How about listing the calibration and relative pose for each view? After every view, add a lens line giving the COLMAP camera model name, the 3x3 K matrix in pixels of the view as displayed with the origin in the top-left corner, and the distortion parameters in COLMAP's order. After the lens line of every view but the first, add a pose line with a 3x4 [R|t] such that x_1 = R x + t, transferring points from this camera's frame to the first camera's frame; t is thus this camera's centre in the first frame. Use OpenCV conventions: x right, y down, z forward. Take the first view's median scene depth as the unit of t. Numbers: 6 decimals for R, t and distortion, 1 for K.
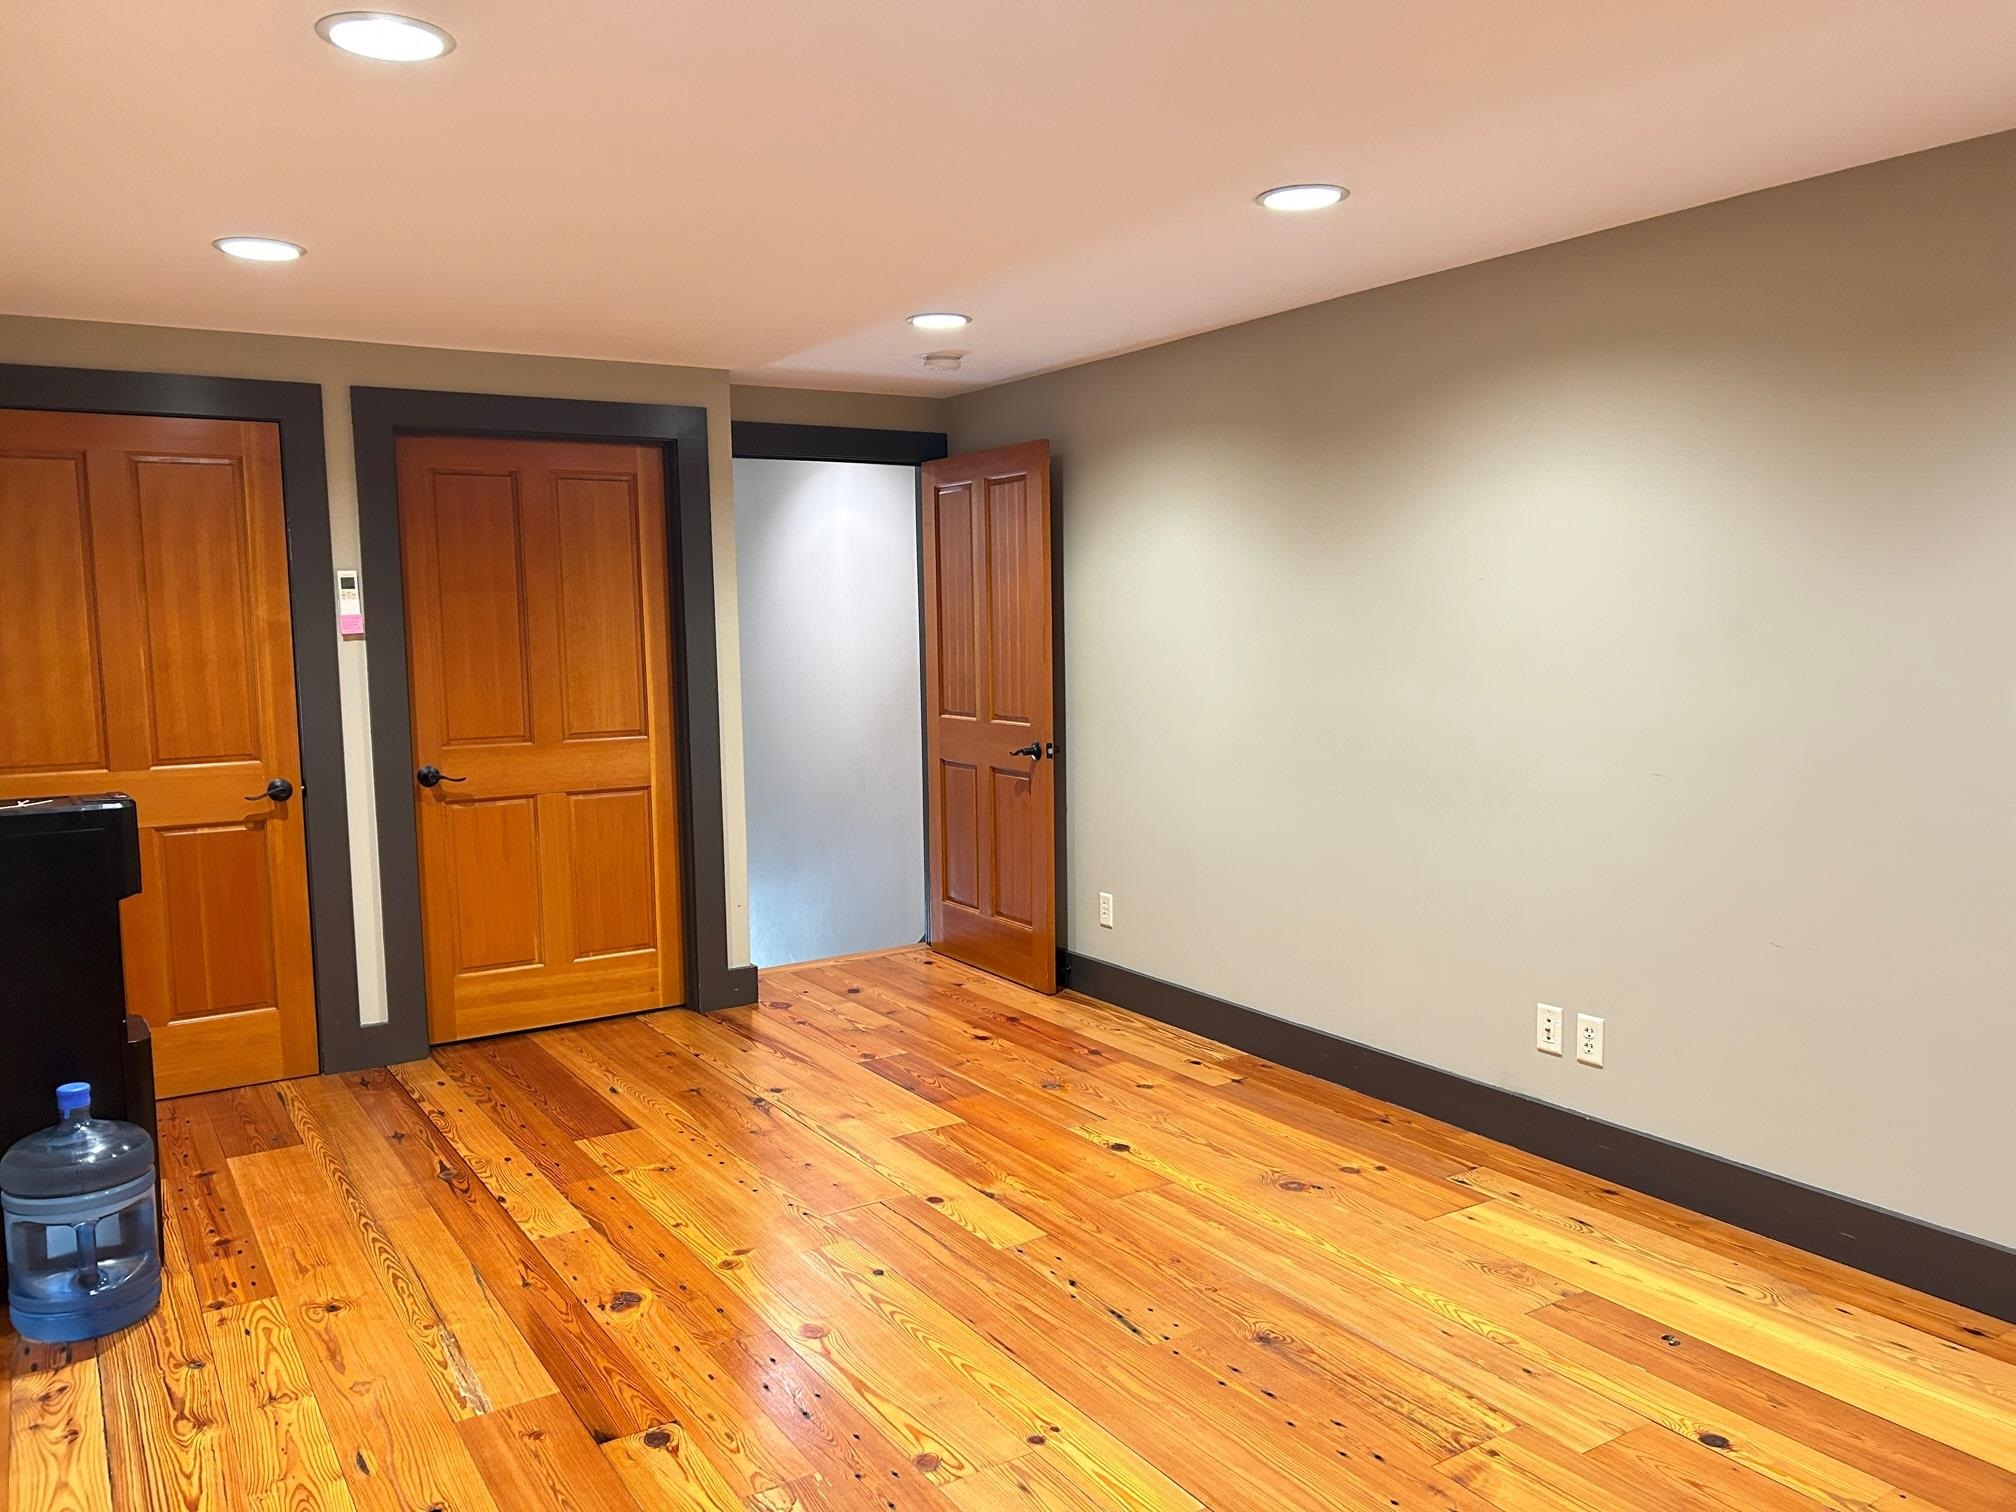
lens RADIAL K [[1520.4, 0, 1010.5], [0, 1520.4, 739.9], [0, 0, 1]] dist [0.064033, -0.087522]
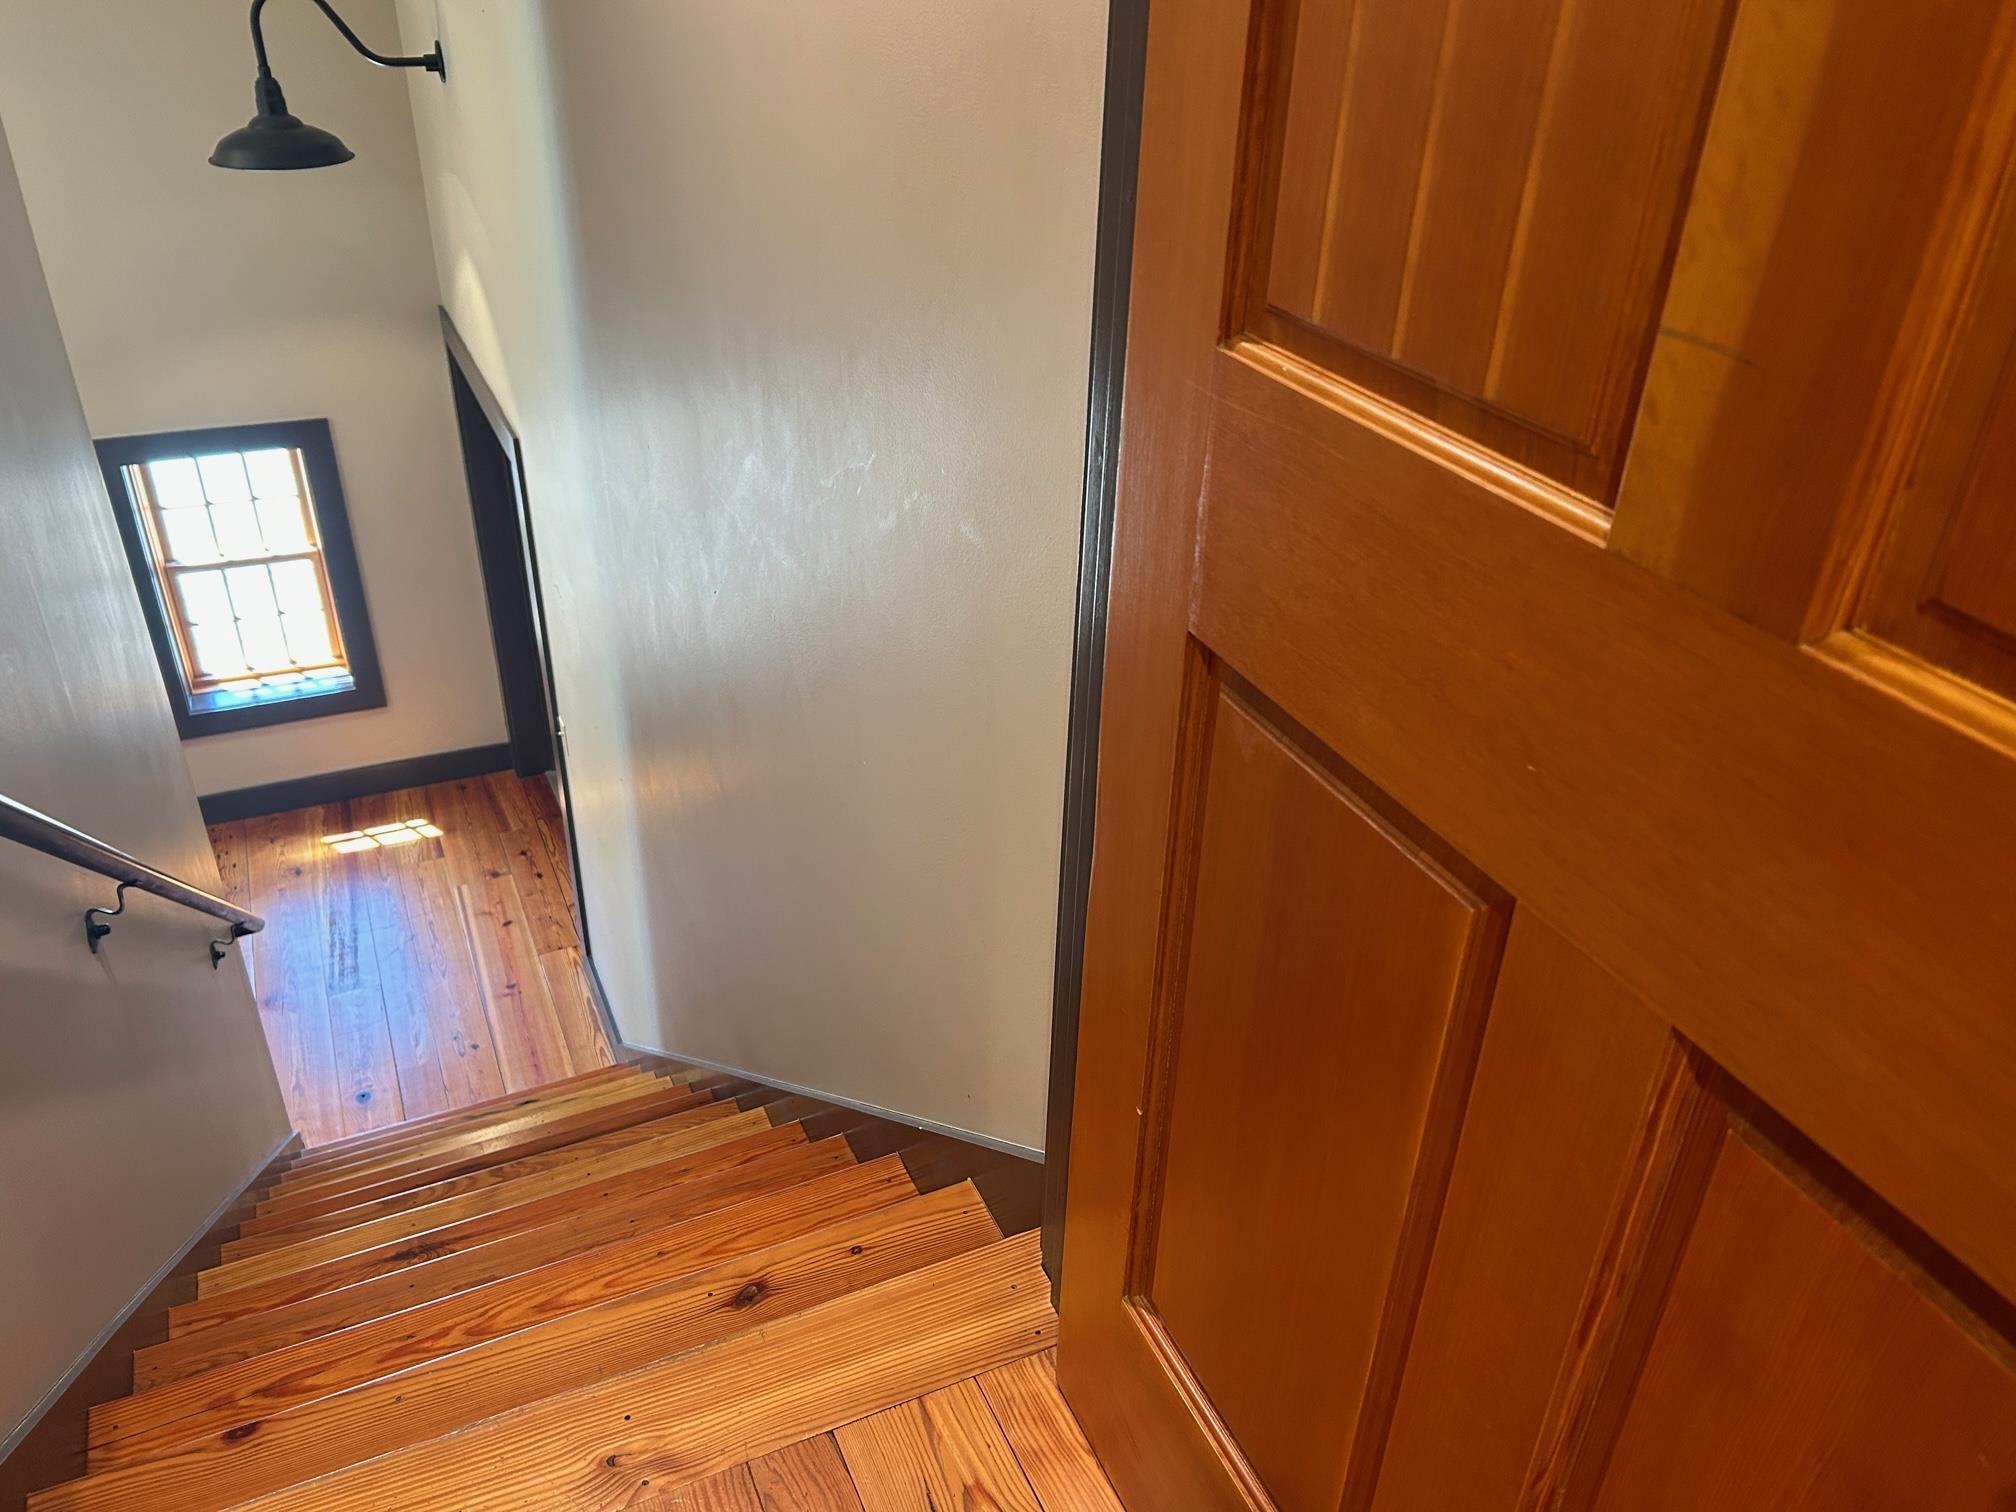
lens RADIAL K [[1520.4, 0, 1010.5], [0, 1520.4, 739.9], [0, 0, 1]] dist [0.064033, -0.087522]
pose [[0.987591, 0.119738, -0.101616, -0.047472], [-0.063849, 0.897298, 0.436782, -0.039849], [0.143479, -0.424874, 0.893809, 0.885997]]
